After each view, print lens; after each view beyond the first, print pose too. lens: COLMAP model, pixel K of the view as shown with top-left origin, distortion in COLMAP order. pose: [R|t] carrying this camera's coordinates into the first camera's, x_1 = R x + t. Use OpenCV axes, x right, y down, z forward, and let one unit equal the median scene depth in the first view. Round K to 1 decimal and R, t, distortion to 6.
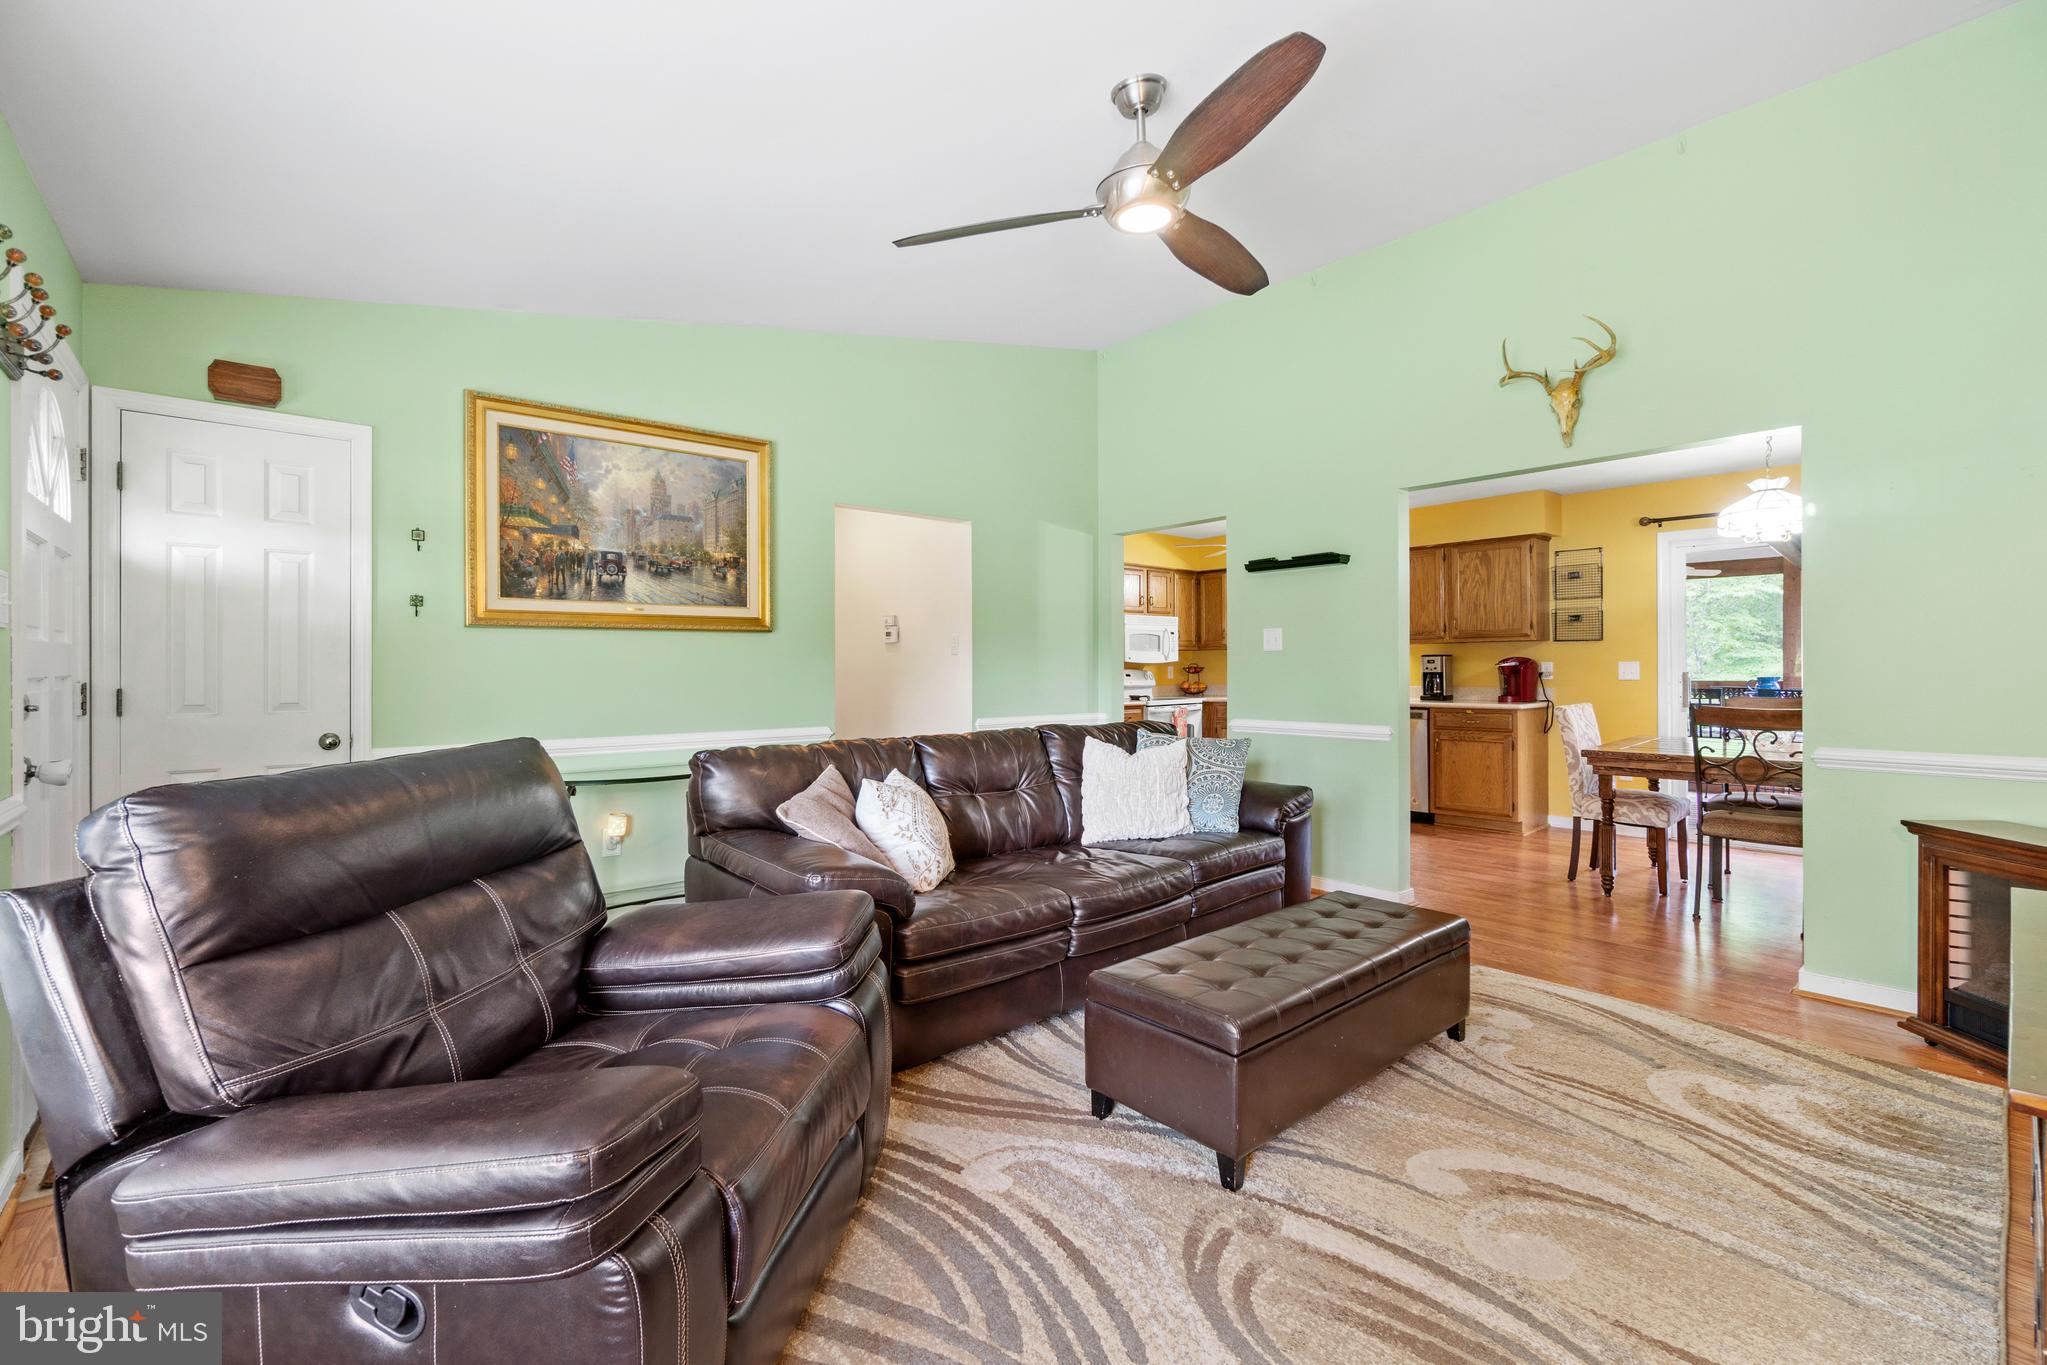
lens RADIAL K [[882.2, 0, 1016.3], [0, 882.2, 664.7], [0, 0, 1]] dist [-0.002188, -0.000229]
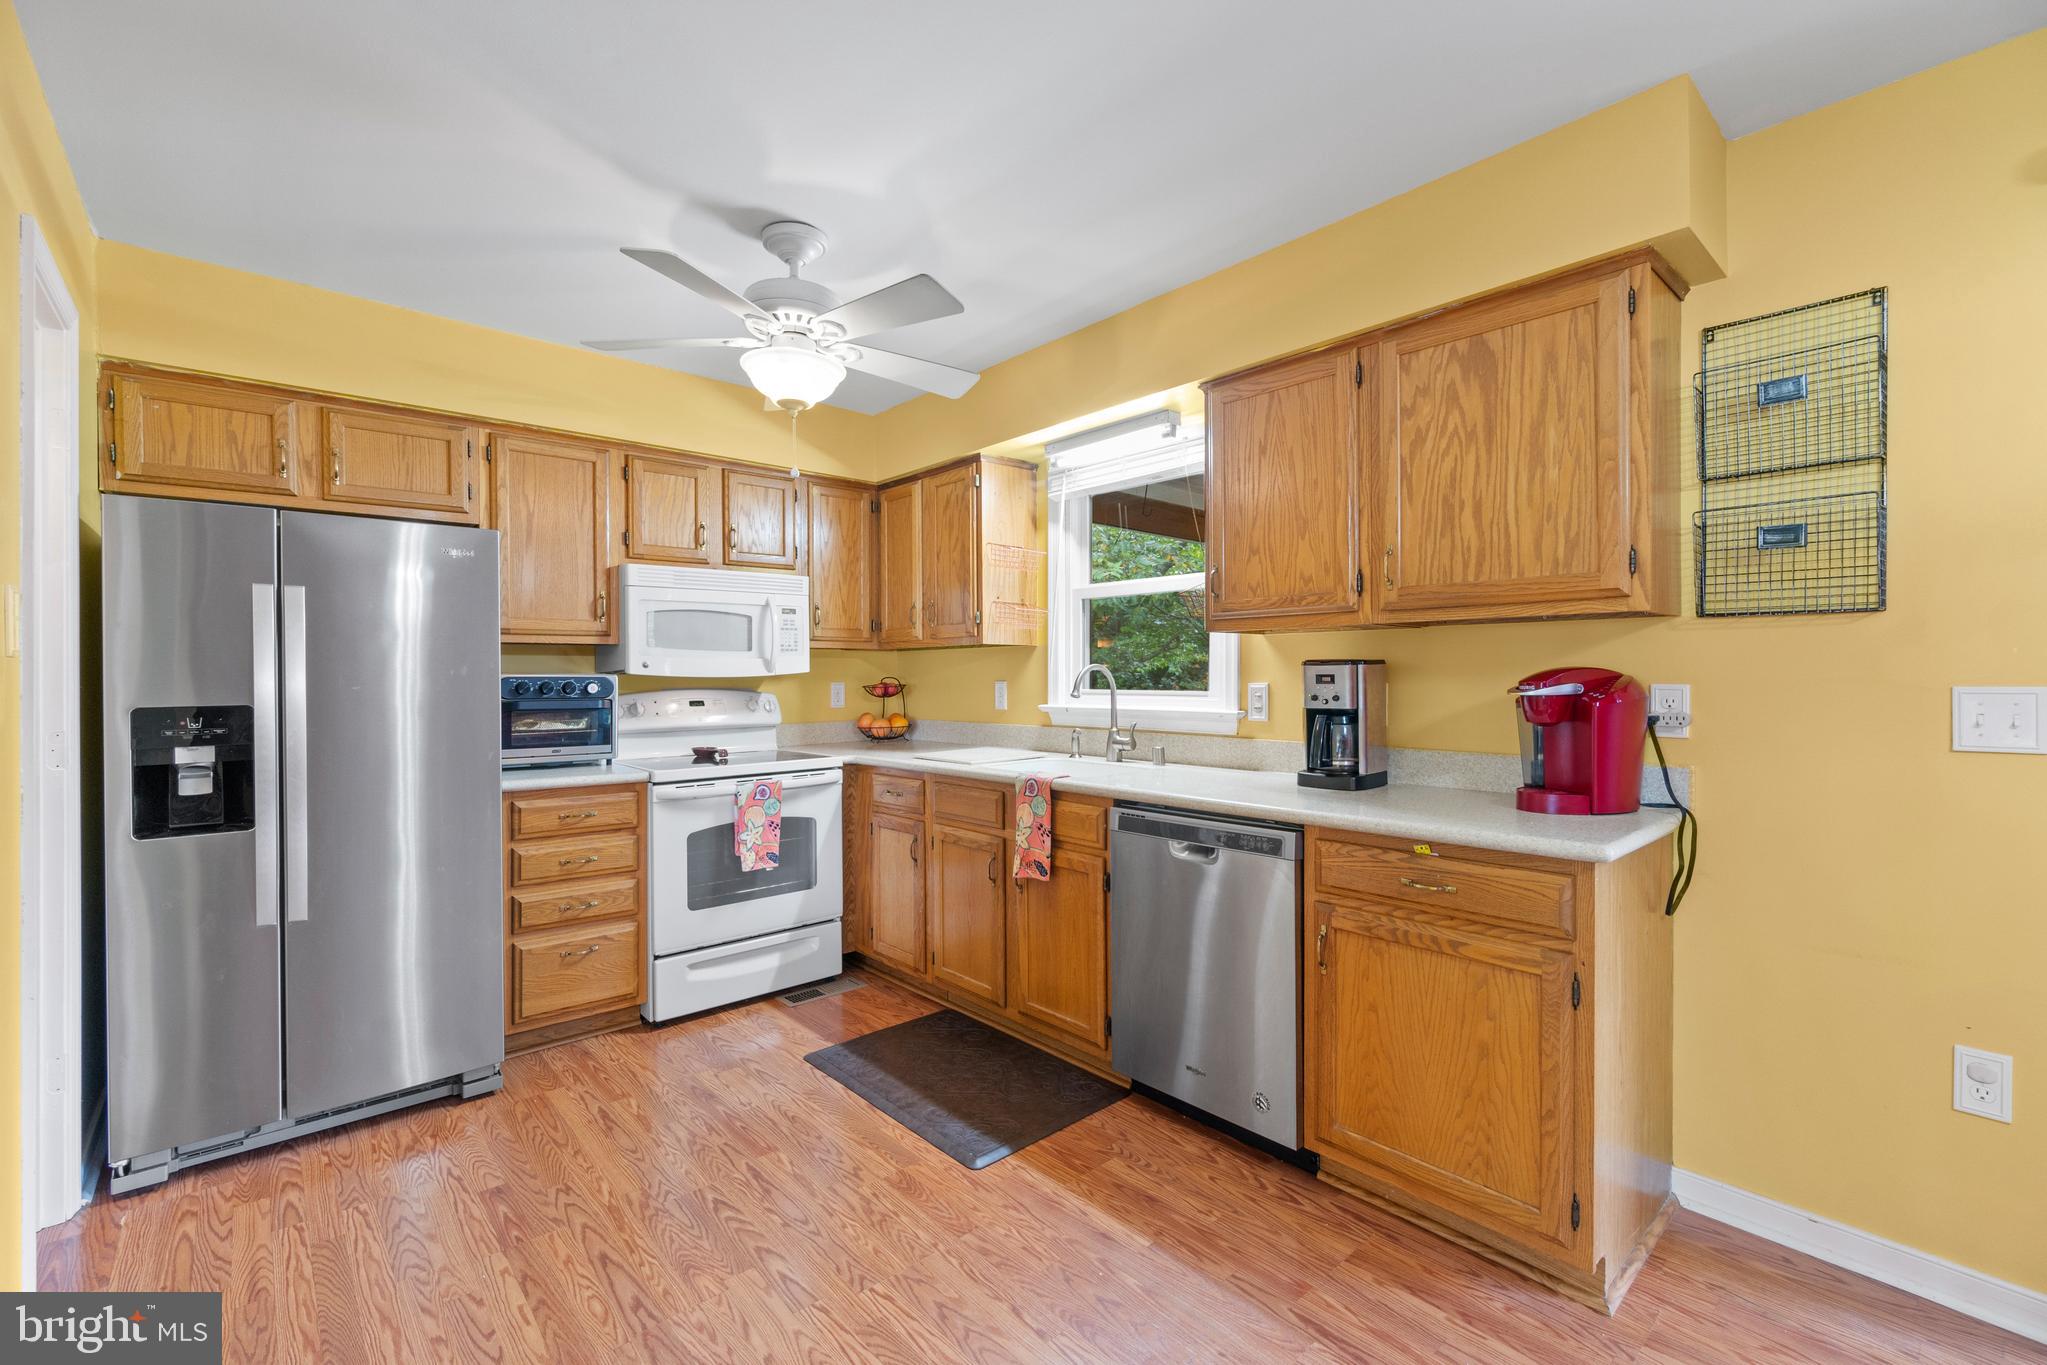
lens RADIAL K [[876.4, 0, 1019.0], [0, 876.4, 676.6], [0, 0, 1]] dist [-0.002797, -0.000002]
pose [[0.999959, 0.003263, 0.008452, 0.367211], [-0.003313, 0.999977, 0.005934, -0.006519], [-0.008433, -0.005962, 0.999947, 0.691642]]
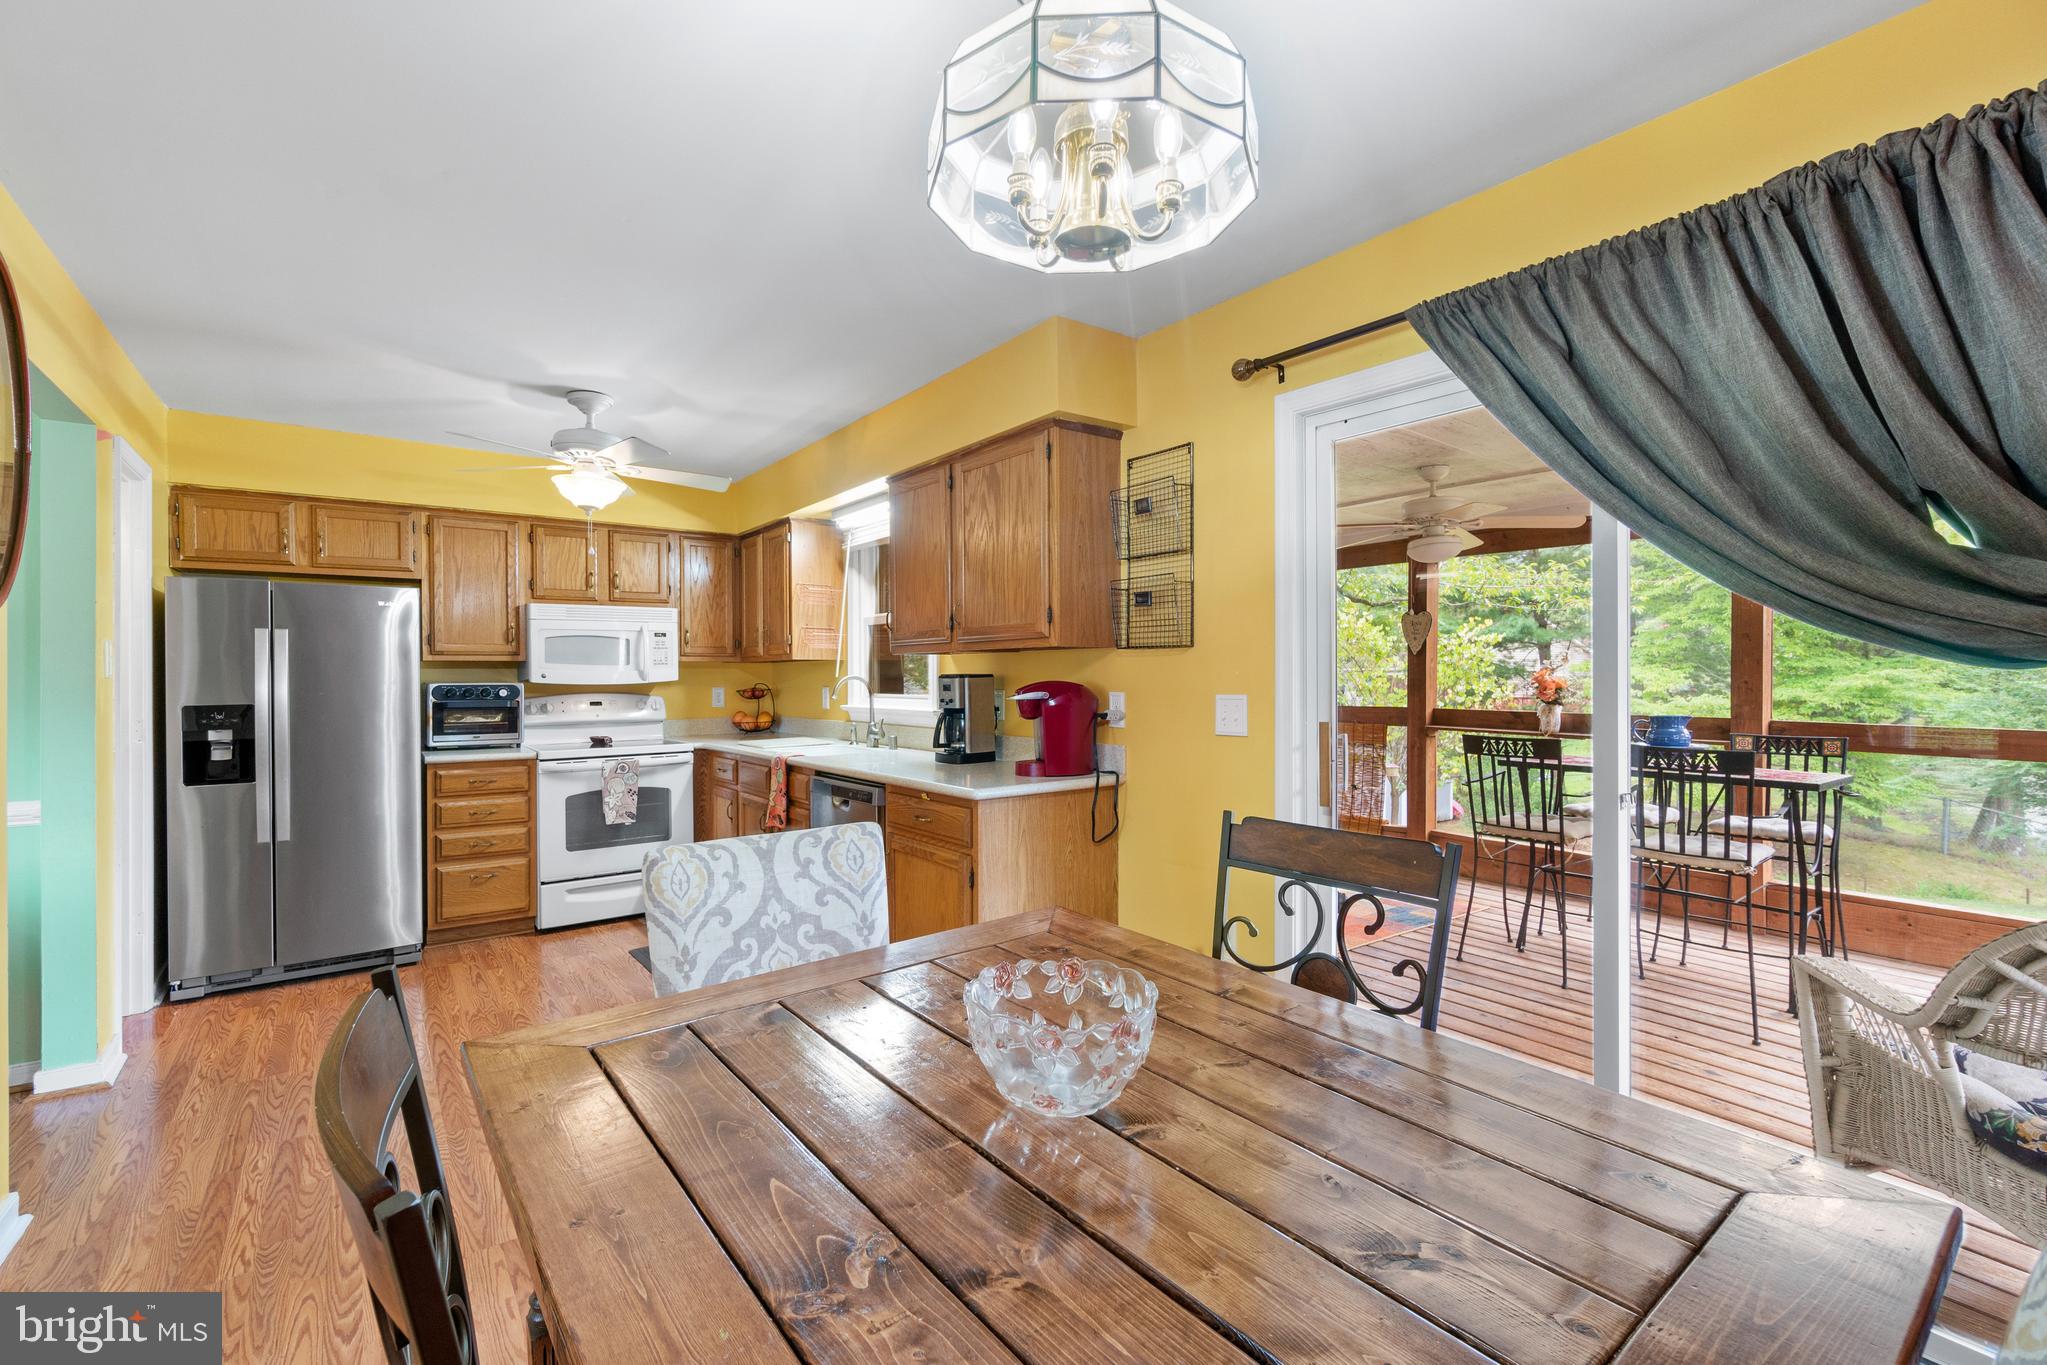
lens RADIAL K [[888.3, 0, 1014.5], [0, 888.3, 676.0], [0, 0, 1]] dist [0.001024, -0.000098]
pose [[0.997110, 0.002386, -0.075934, 0.587345], [-0.001940, 0.999980, 0.005952, -0.014445], [0.075947, -0.005787, 0.997095, 0.516704]]
